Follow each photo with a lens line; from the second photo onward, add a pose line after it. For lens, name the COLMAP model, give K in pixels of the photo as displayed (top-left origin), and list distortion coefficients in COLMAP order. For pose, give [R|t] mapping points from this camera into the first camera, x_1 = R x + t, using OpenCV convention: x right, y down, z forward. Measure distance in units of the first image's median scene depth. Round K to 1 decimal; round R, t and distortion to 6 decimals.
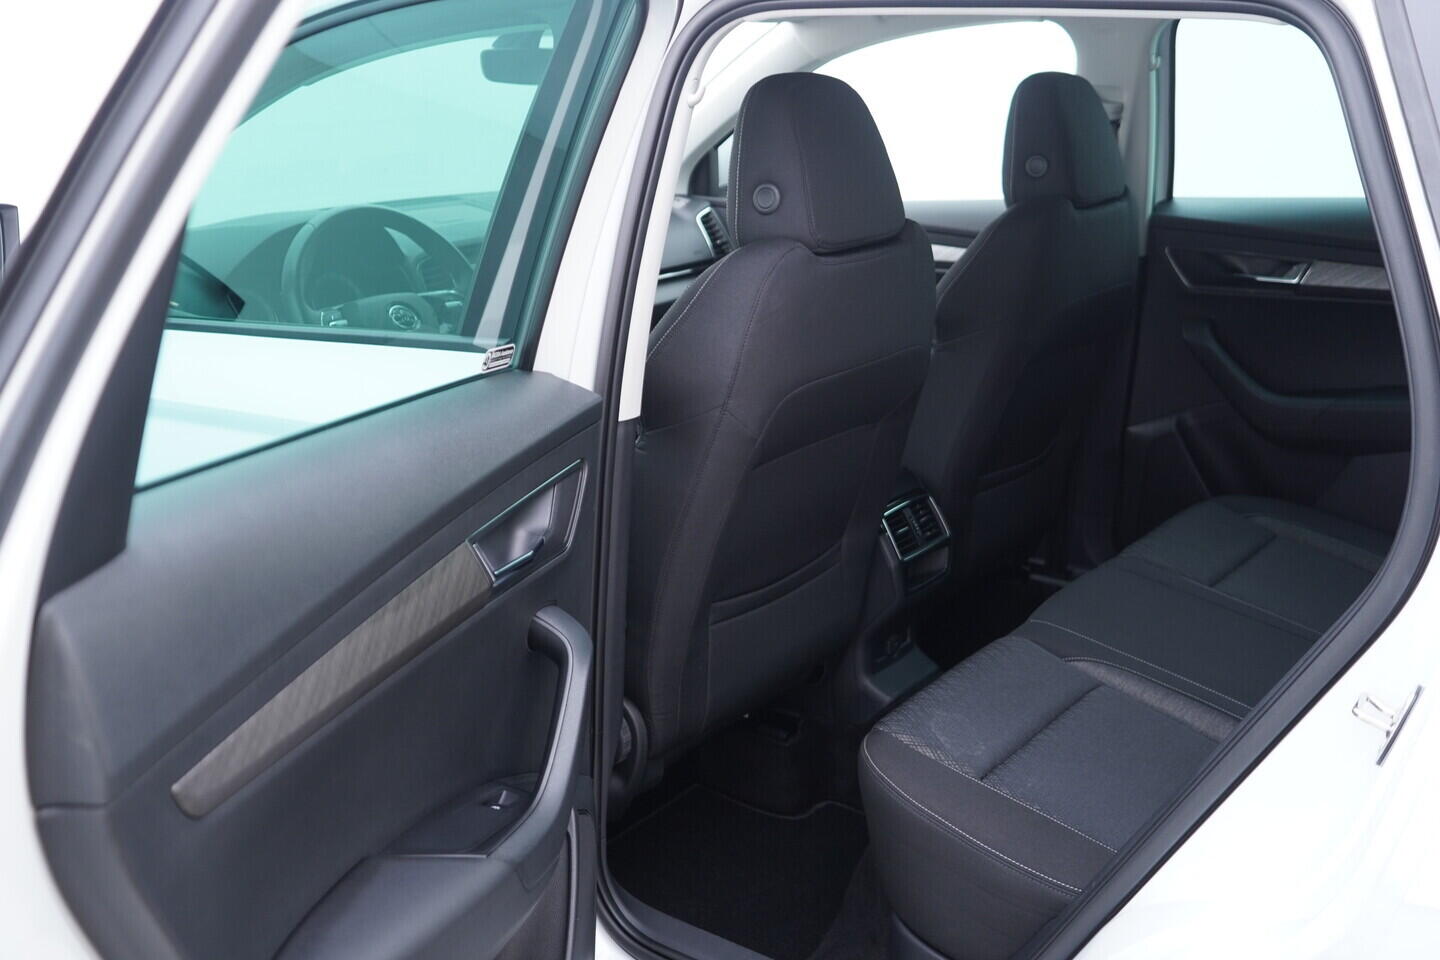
lens RADIAL K [[1507.4, 0, 723.1], [0, 1507.4, 461.5], [0, 0, 1]] dist [-0.006884, 0.014847]
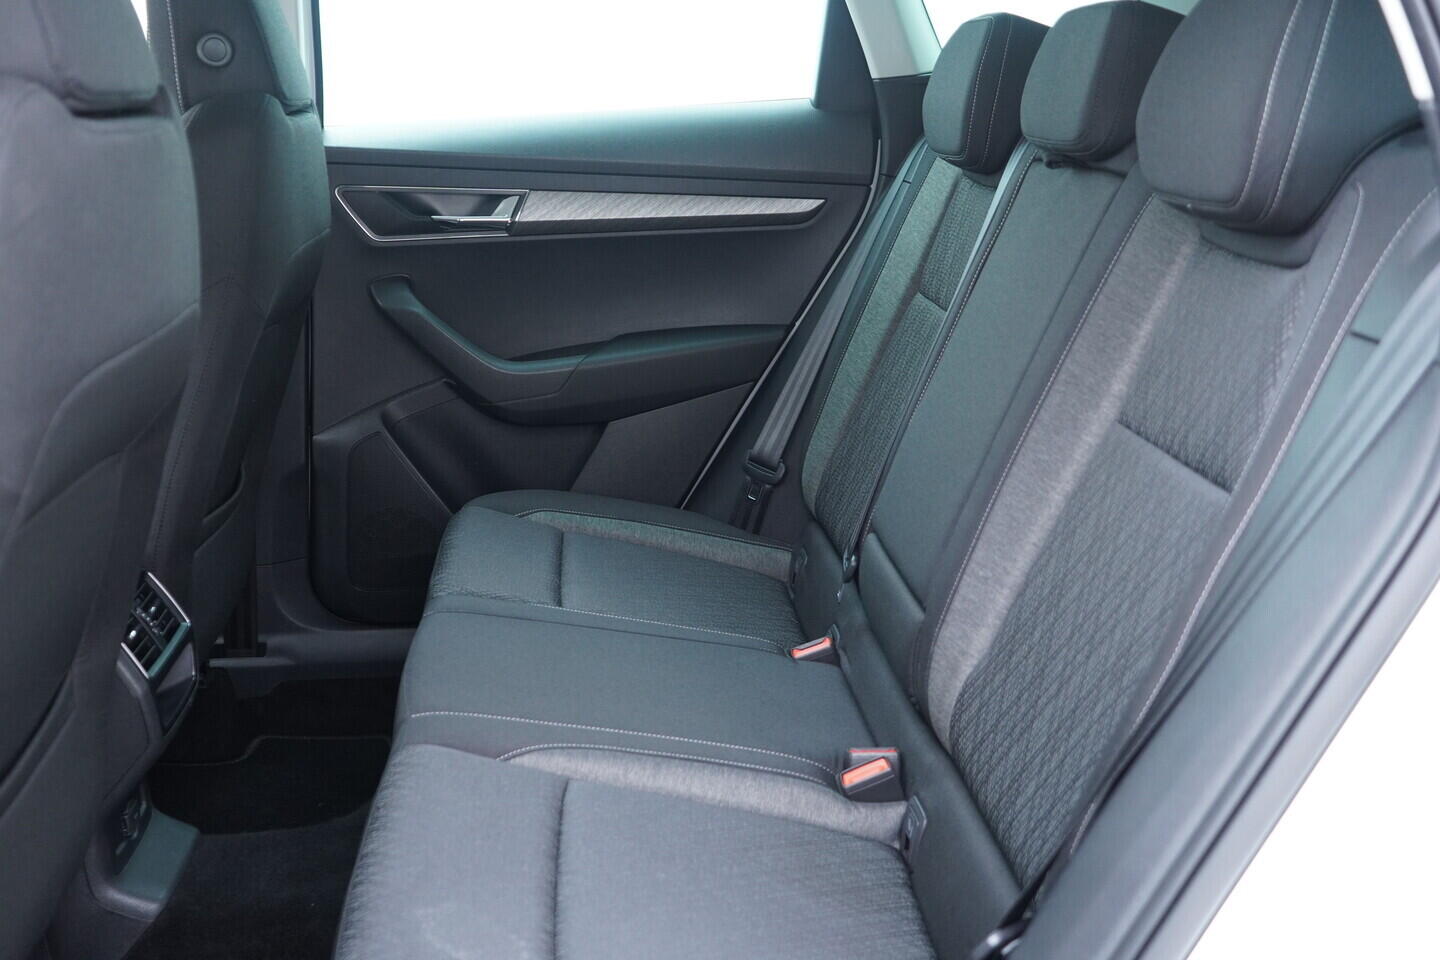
lens RADIAL K [[1507.4, 0, 723.1], [0, 1507.4, 461.5], [0, 0, 1]] dist [-0.006884, 0.014847]
pose [[0.735168, -0.161380, 0.658395, -0.090267], [0.180187, 0.982831, 0.039705, -0.003756], [-0.653499, 0.089445, 0.751624, 0.347452]]
